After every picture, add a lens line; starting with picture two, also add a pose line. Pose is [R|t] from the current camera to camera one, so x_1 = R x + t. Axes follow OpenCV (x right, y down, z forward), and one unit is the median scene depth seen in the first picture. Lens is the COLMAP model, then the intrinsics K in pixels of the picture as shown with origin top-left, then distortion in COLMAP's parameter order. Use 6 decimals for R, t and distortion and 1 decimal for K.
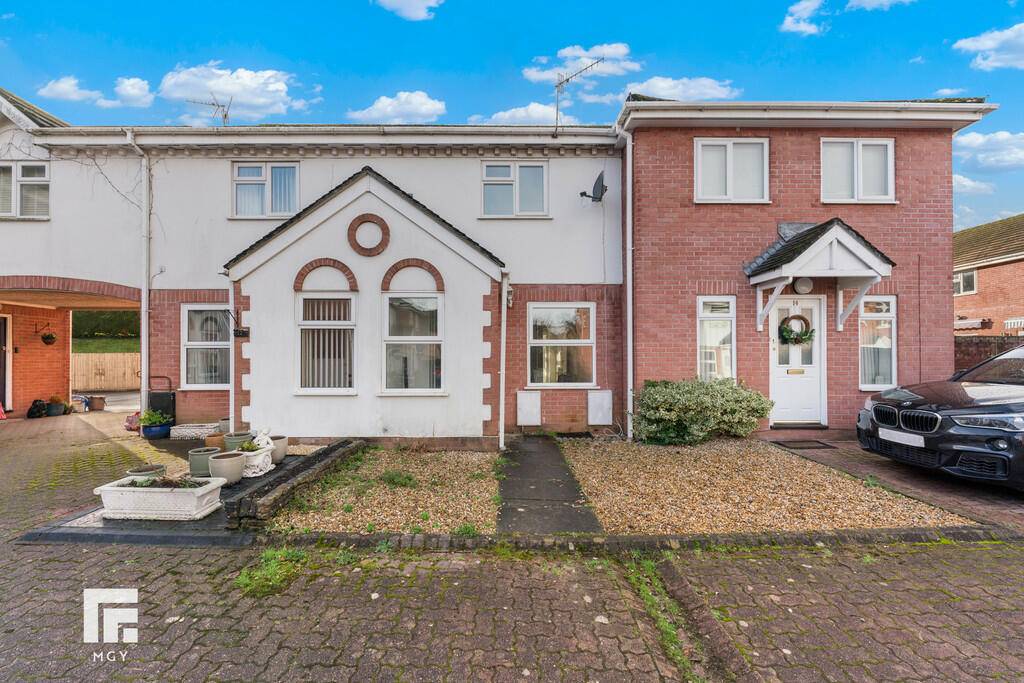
lens RADIAL K [[405.7, 0, 503.1], [0, 405.7, 355.0], [0, 0, 1]] dist [0.000547, -0.000670]
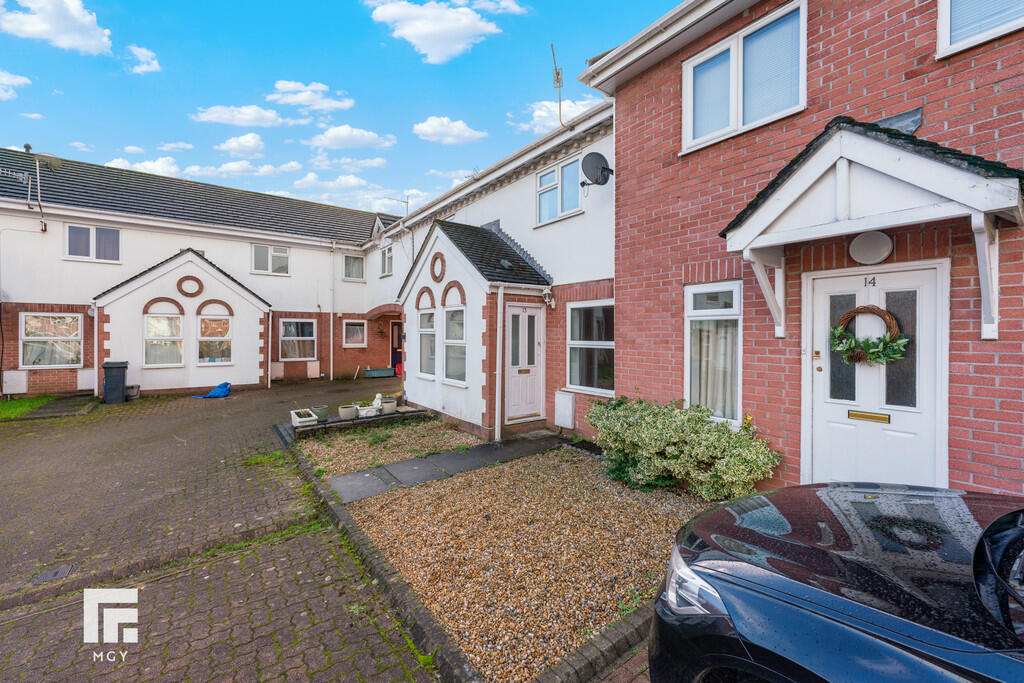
lens RADIAL K [[405.7, 0, 513.9], [0, 405.7, 335.8], [0, 0, 1]] dist [0.000547, -0.000670]
pose [[0.599036, 0.007927, -0.800683, 0.869304], [0.000747, 0.999945, 0.010458, -0.066633], [0.800722, -0.006863, 0.598997, 0.338223]]
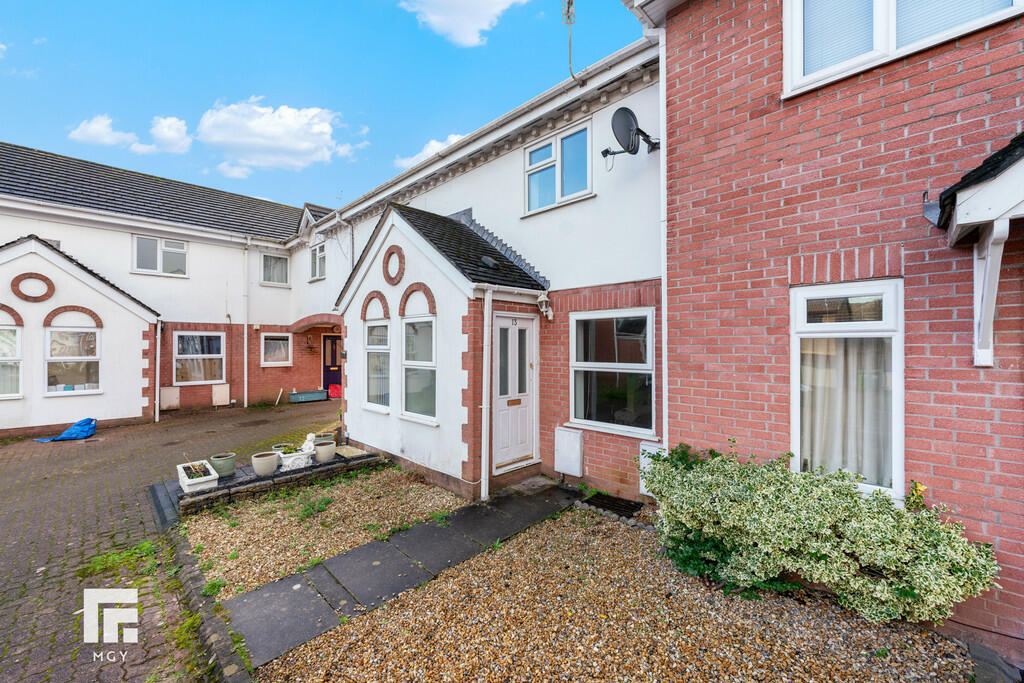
lens RADIAL K [[405.7, 0, 511.5], [0, 405.7, 344.7], [0, 0, 1]] dist [0.000547, -0.000670]
pose [[0.712414, -0.000788, -0.701759, 0.582118], [0.004241, 0.999986, 0.003182, -0.081207], [0.701746, -0.005243, 0.712408, 0.418957]]
